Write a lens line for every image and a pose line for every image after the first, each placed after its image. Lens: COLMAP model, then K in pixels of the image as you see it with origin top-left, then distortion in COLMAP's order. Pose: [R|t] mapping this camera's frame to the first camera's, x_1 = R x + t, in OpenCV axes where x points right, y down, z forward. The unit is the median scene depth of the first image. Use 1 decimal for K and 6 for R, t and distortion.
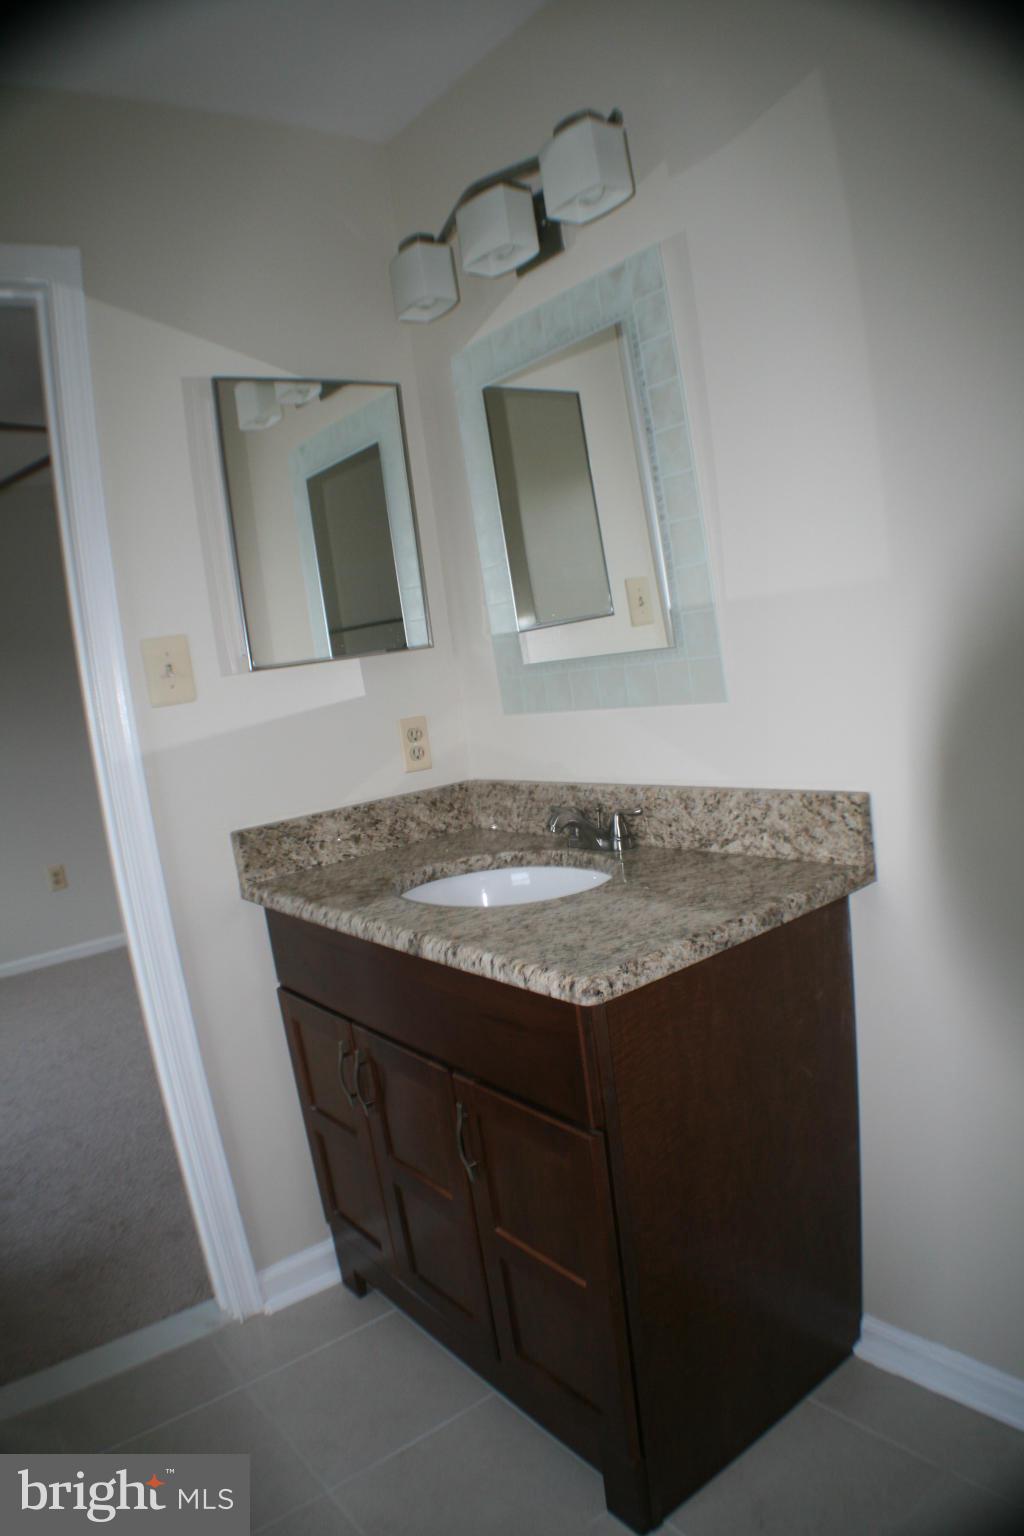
lens RADIAL K [[998.5, 0, 512.0], [0, 998.5, 768.0], [0, 0, 1]] dist [-0.231332, 0.076379]
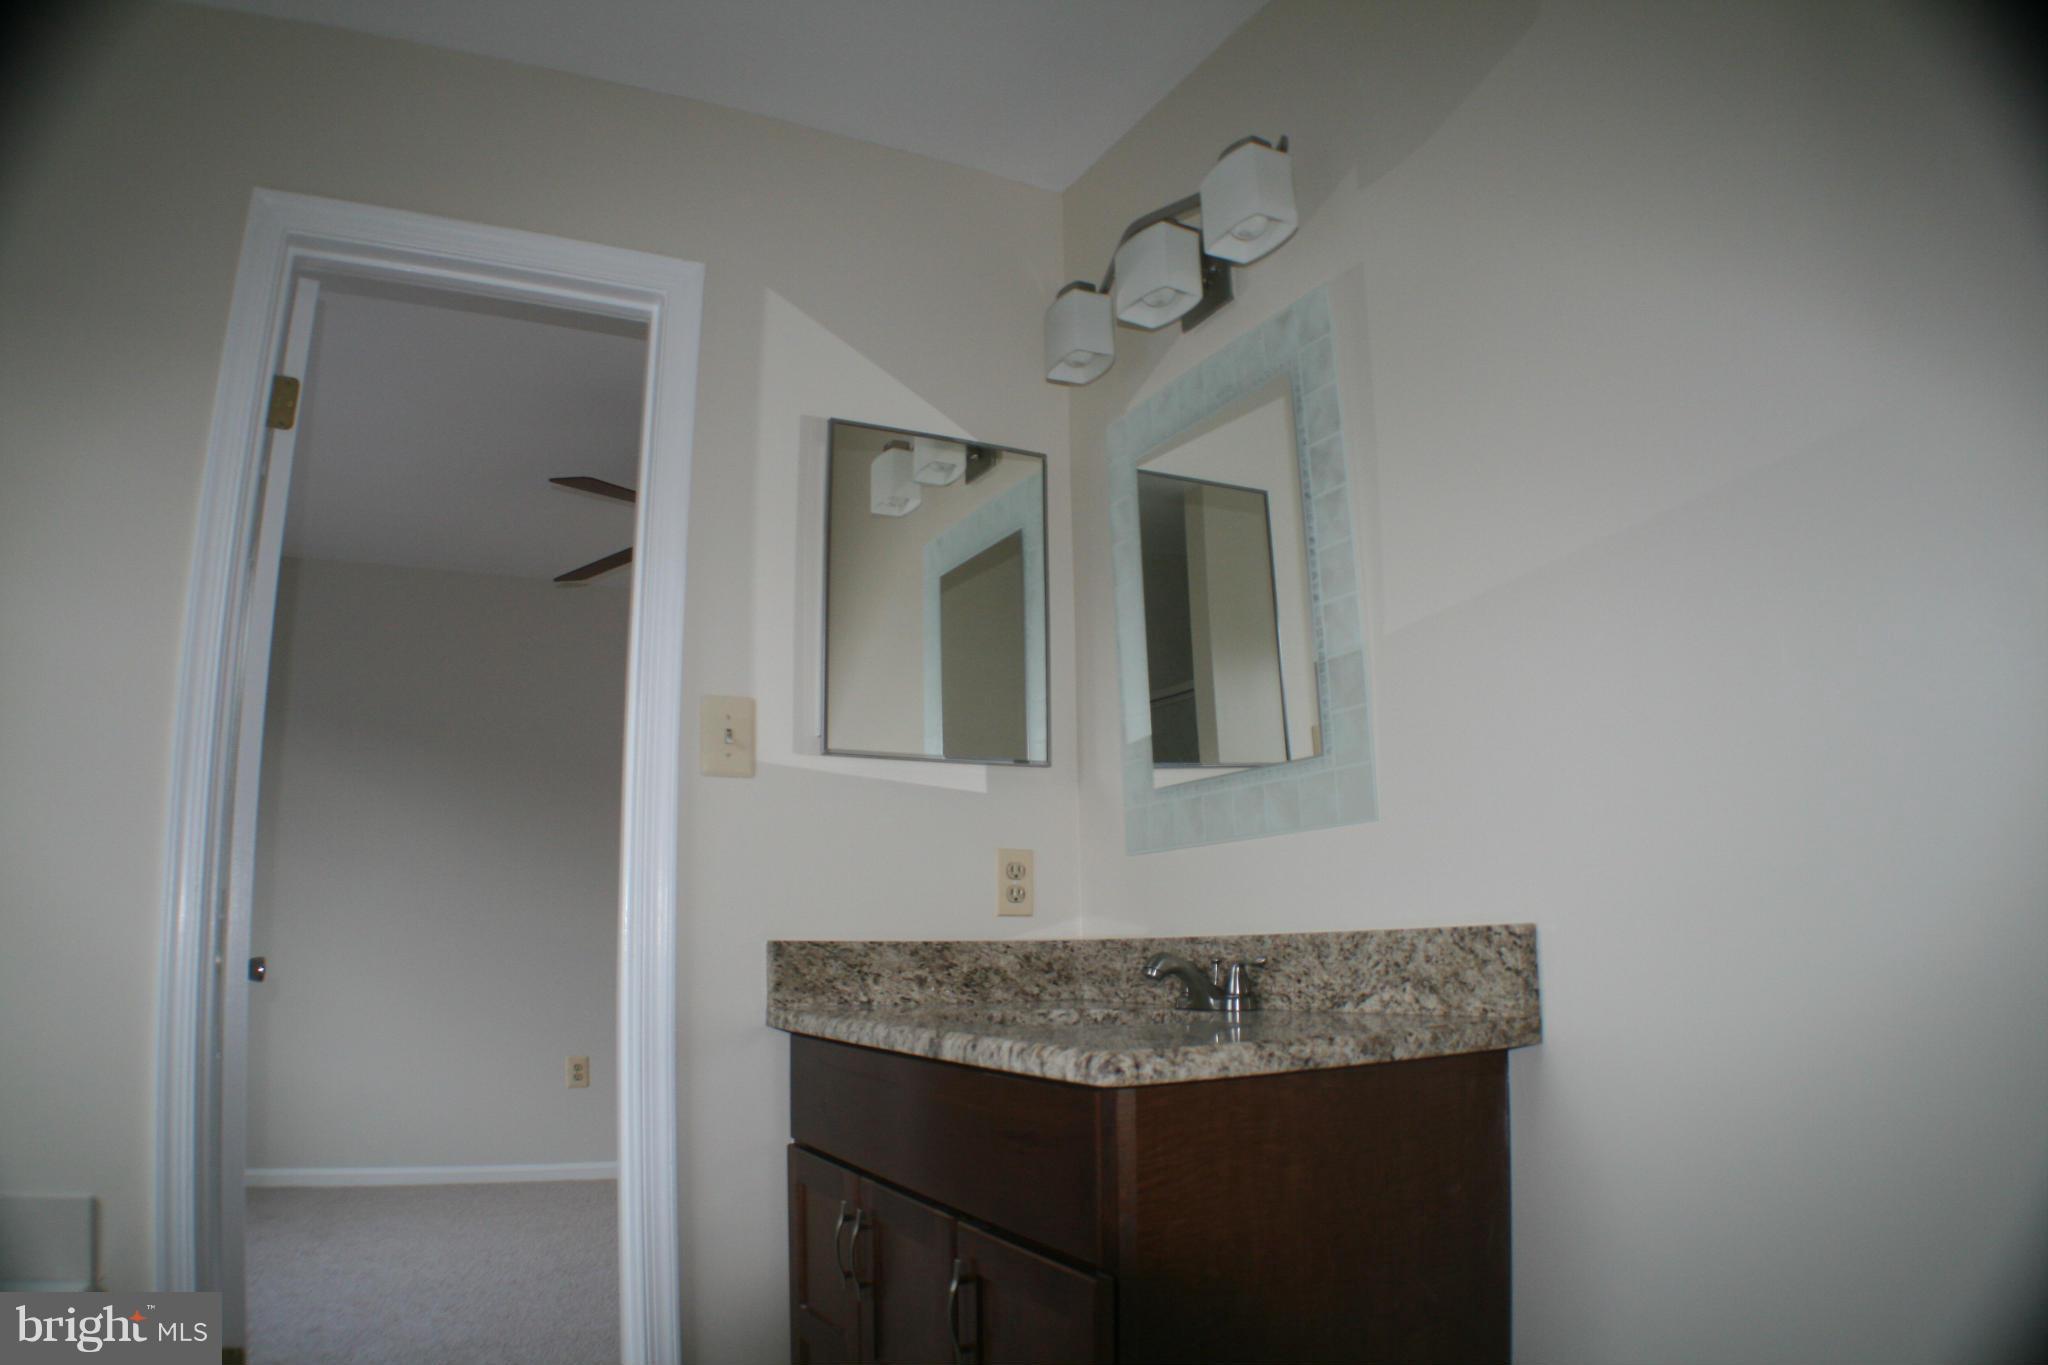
lens RADIAL K [[1331.4, 0, 1020.1], [0, 1331.4, 705.9], [0, 0, 1]] dist [-0.231332, 0.076379]
pose [[0.977479, 0.087683, -0.191953, 0.124749], [-0.139030, 0.951865, -0.273173, 0.164814], [0.158761, 0.293708, 0.942619, -0.062976]]
